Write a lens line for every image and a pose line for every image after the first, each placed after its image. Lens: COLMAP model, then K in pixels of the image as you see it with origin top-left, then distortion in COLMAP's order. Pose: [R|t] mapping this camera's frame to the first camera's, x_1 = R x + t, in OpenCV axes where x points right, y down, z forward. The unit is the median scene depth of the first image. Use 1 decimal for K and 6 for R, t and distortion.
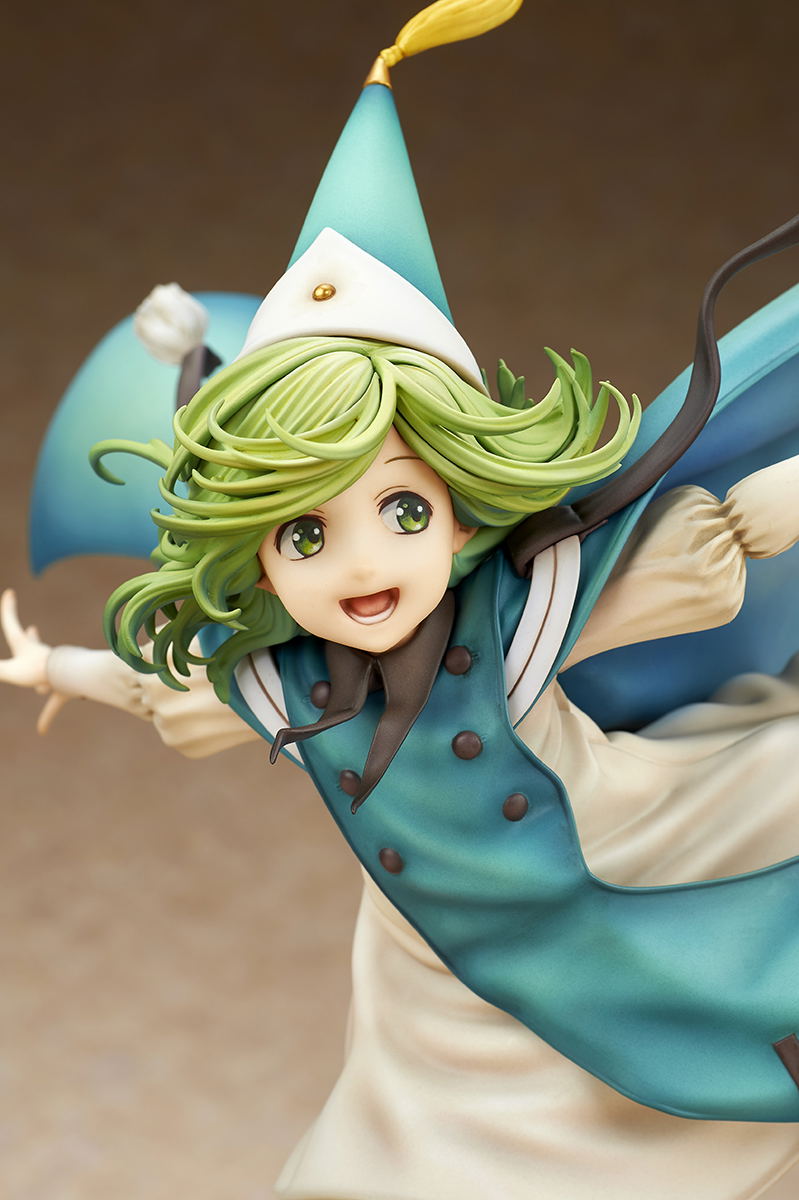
lens RADIAL K [[3443.2, 0, 398.3], [0, 3443.2, 603.4], [0, 0, 1]] dist [0.093103, 0.000000]
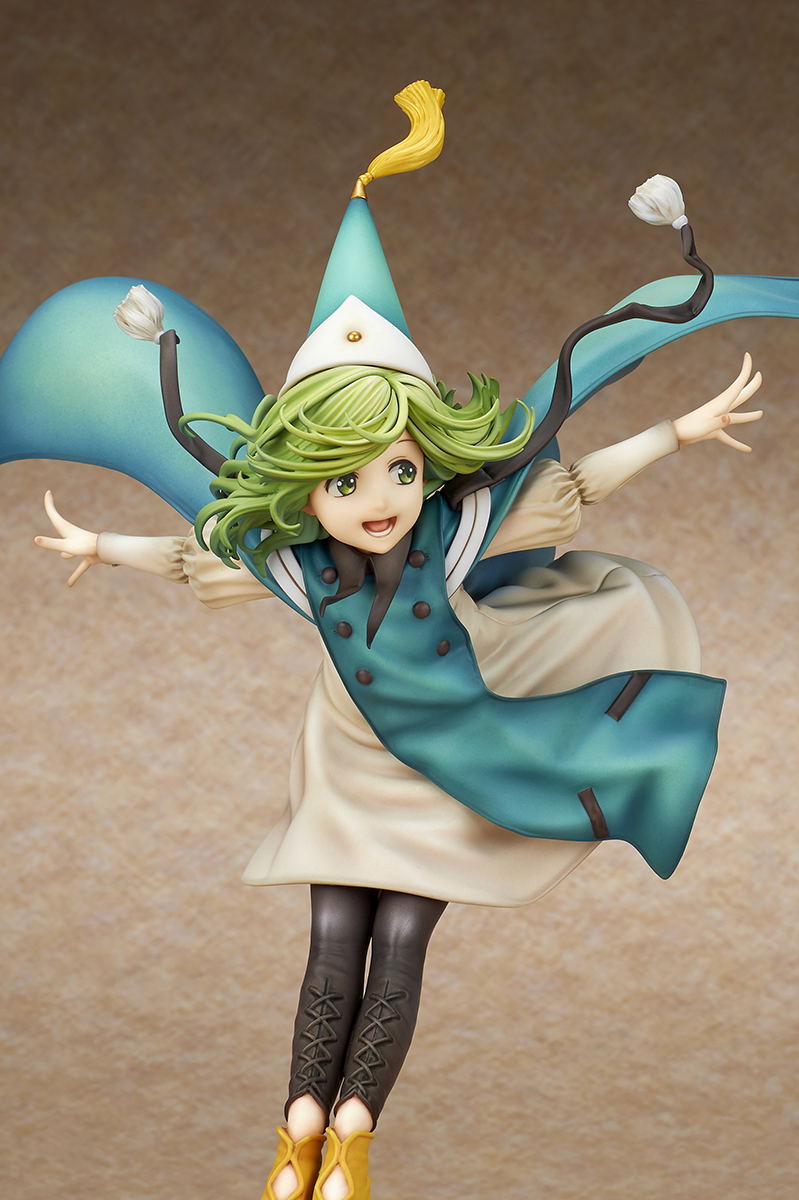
lens RADIAL K [[4737.3, 0, 400.0], [0, 4737.3, 600.1], [0, 0, 1]] dist [-0.196613, 0.000000]
pose [[0.969138, 0.037435, 0.243662, -0.549369], [-0.049101, 0.997911, 0.041977, -0.059516], [-0.241581, -0.052645, 0.968951, -1.225129]]
